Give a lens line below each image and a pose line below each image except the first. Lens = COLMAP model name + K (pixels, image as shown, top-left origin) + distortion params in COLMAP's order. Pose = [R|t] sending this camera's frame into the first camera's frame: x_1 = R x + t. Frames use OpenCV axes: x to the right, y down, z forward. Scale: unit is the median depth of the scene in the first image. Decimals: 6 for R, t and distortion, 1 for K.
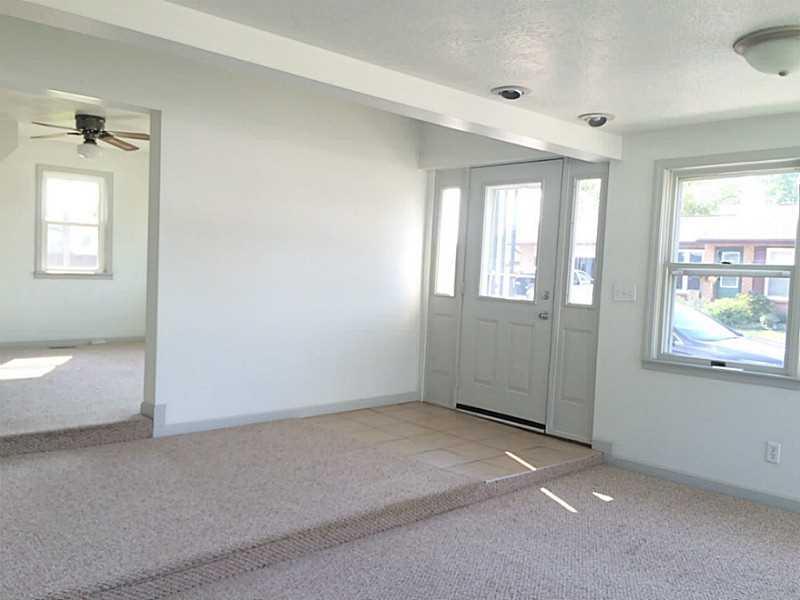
lens RADIAL K [[691.5, 0, 404.4], [0, 691.5, 305.0], [0, 0, 1]] dist [0.049937, -0.006573]
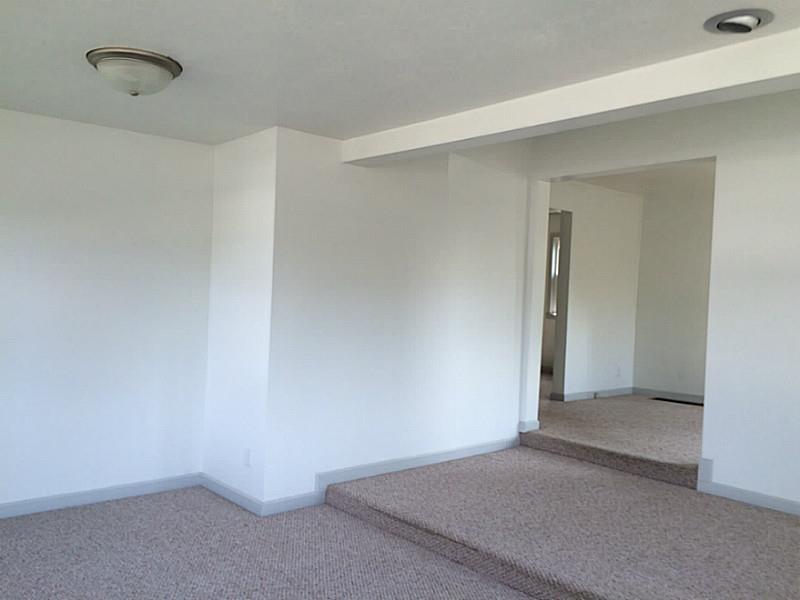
lens RADIAL K [[691.5, 0, 401.7], [0, 691.5, 301.1], [0, 0, 1]] dist [0.049937, -0.006573]
pose [[-0.032046, -0.027830, -0.999099, 0.708775], [-0.083005, 0.996233, -0.025088, -0.017205], [0.996034, 0.082126, -0.034235, 0.659057]]
